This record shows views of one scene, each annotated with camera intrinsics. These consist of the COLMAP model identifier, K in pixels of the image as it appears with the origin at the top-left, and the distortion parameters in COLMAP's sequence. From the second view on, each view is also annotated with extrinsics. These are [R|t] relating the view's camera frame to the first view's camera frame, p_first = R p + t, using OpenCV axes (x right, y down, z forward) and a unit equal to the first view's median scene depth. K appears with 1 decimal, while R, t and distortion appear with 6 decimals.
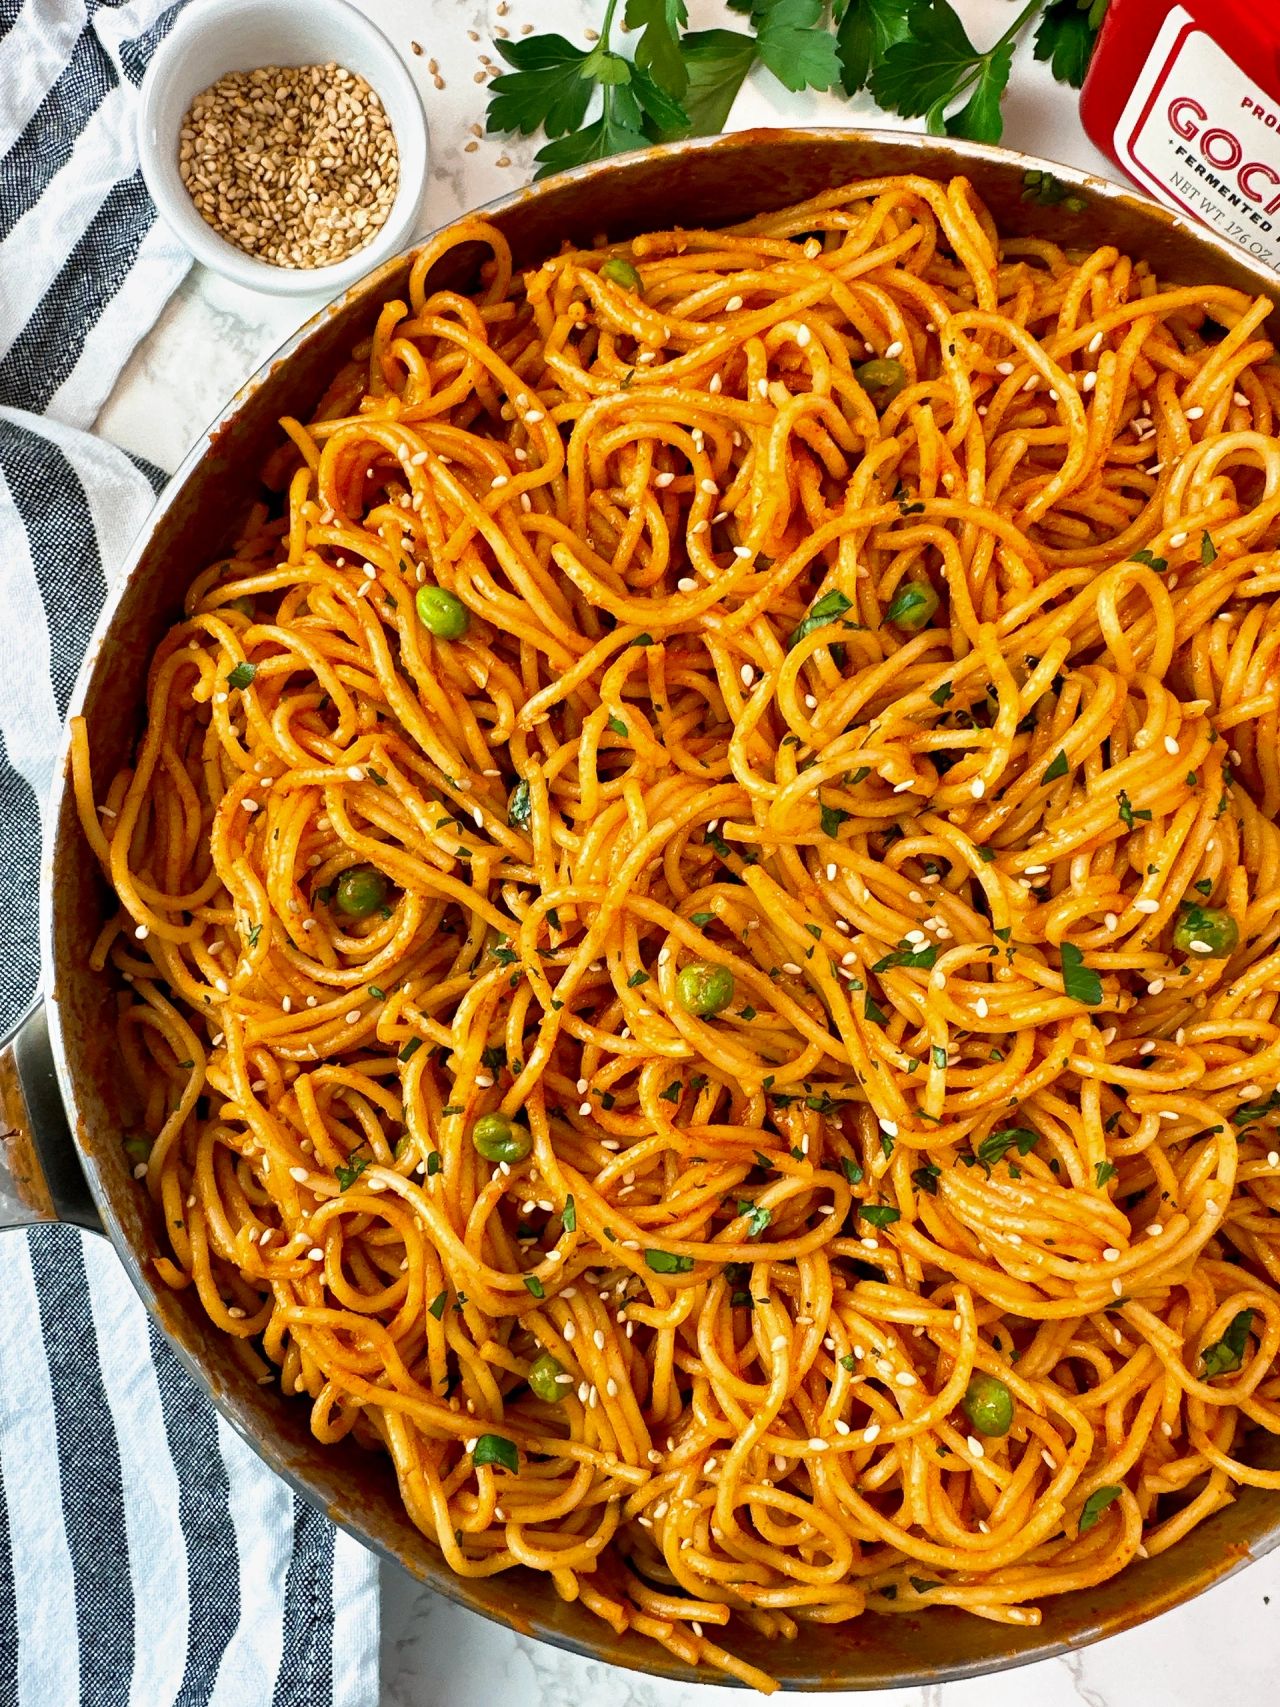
lens RADIAL K [[1219.3, 0, 643.2], [0, 1219.3, 854.4], [0, 0, 1]] dist [-0.017049, 0.007952]
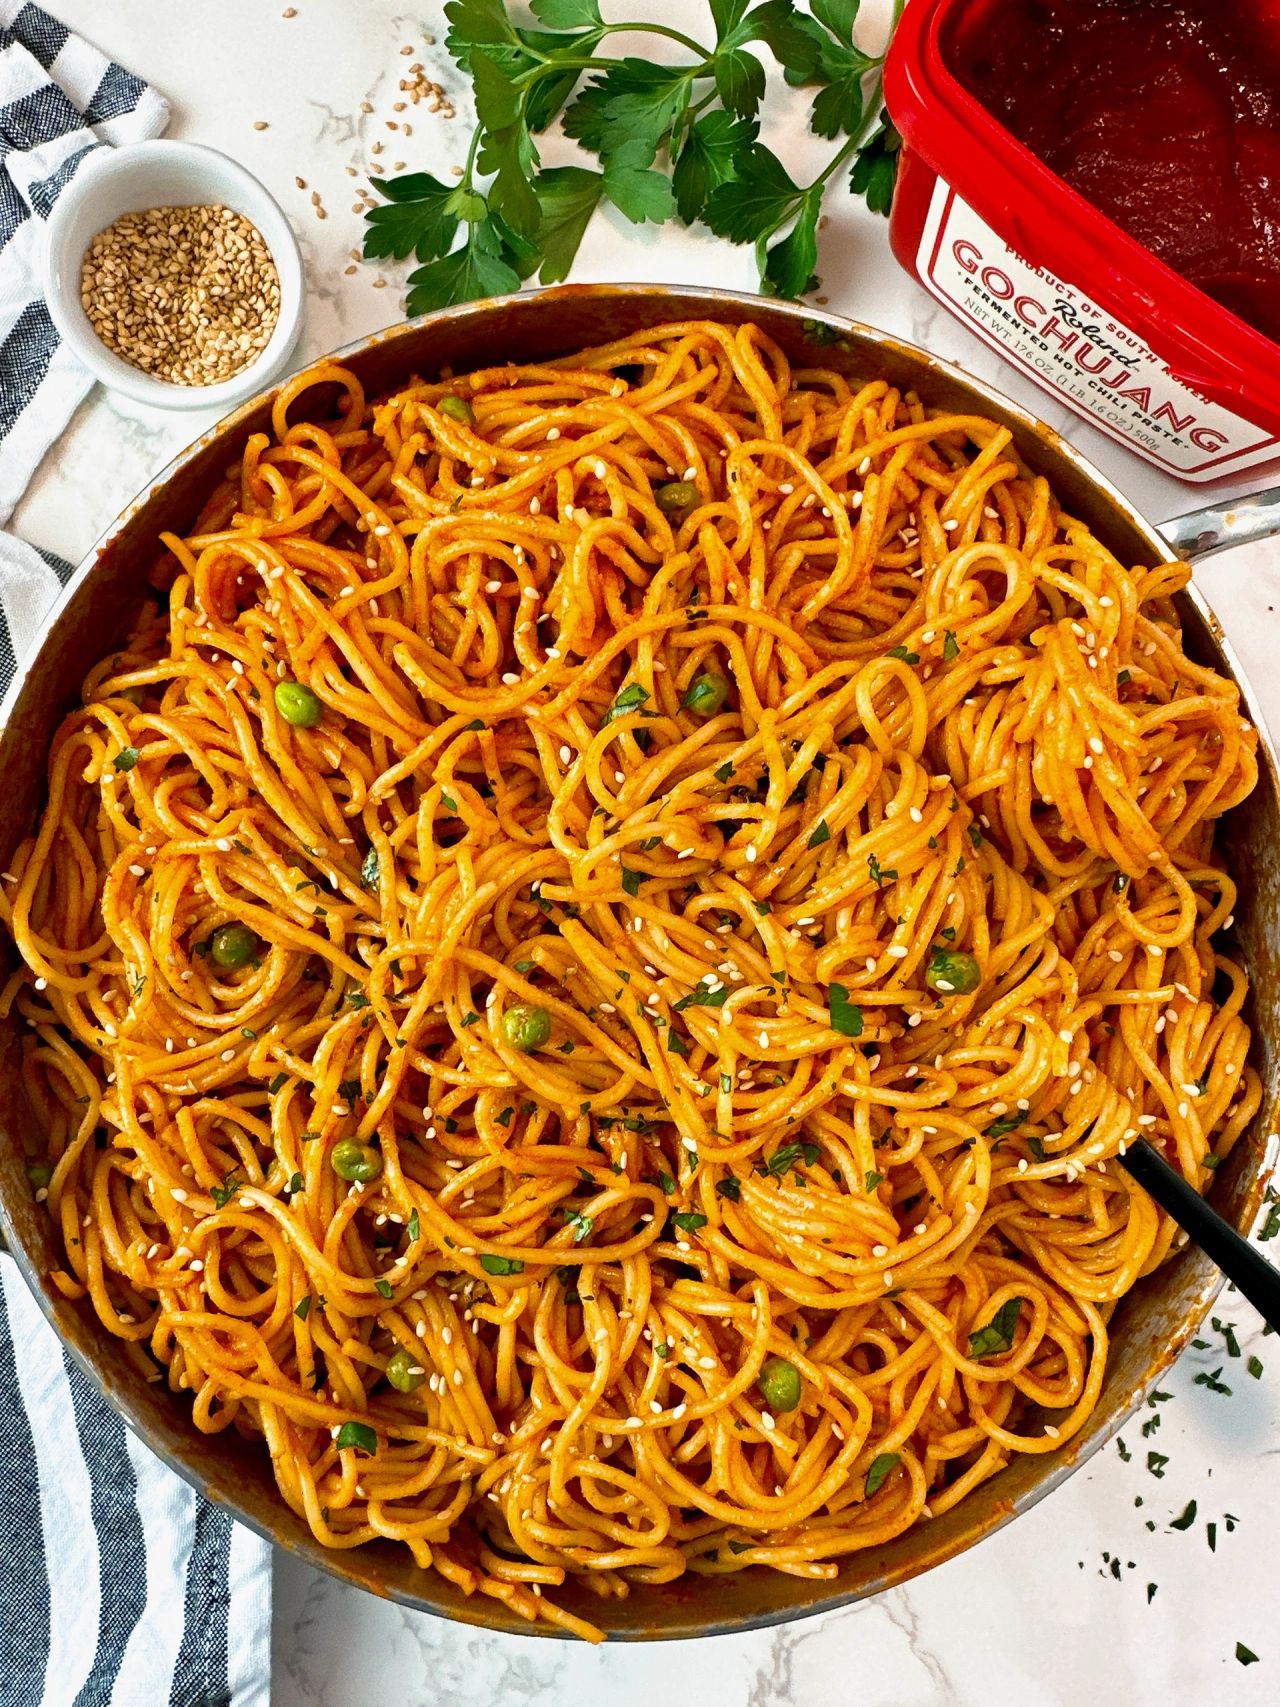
lens RADIAL K [[1219.3, 0, 645.2], [0, 1219.3, 852.9], [0, 0, 1]] dist [-0.017049, 0.007952]
pose [[0.999594, -0.012375, 0.025676, 0.126659], [0.012834, 0.999759, -0.017812, -0.031403], [-0.025449, 0.018135, 0.999512, -0.154343]]
